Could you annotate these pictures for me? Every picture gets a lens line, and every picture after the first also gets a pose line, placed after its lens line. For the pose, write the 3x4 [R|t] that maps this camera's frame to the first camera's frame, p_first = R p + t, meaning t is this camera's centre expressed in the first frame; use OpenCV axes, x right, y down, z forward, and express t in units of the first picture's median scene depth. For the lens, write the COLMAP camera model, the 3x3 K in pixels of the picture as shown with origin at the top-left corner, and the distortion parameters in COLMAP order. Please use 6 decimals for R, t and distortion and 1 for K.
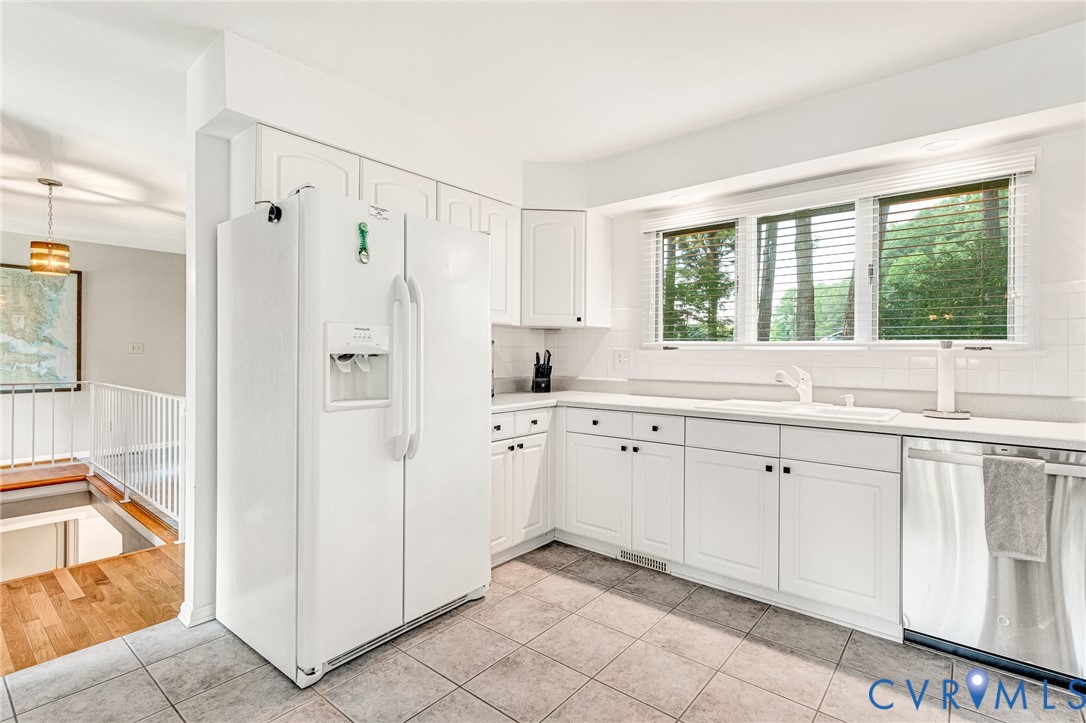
lens RADIAL K [[511.7, 0, 548.0], [0, 511.7, 359.2], [0, 0, 1]] dist [0.000625, 0.000162]
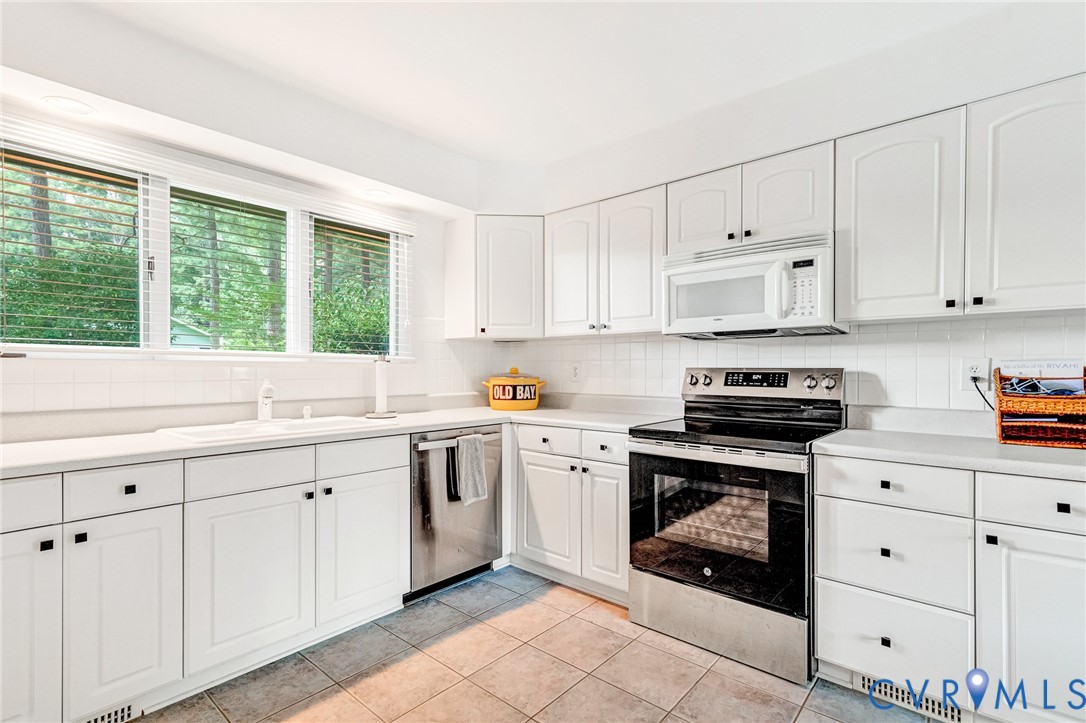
lens RADIAL K [[511.3, 0, 546.6], [0, 511.3, 364.9], [0, 0, 1]] dist [0.002038, 0.000575]
pose [[0.026245, -0.002597, 0.999652, -0.443163], [0.002060, 0.999995, 0.002544, -0.015105], [-0.999653, 0.001993, 0.026250, 0.562270]]
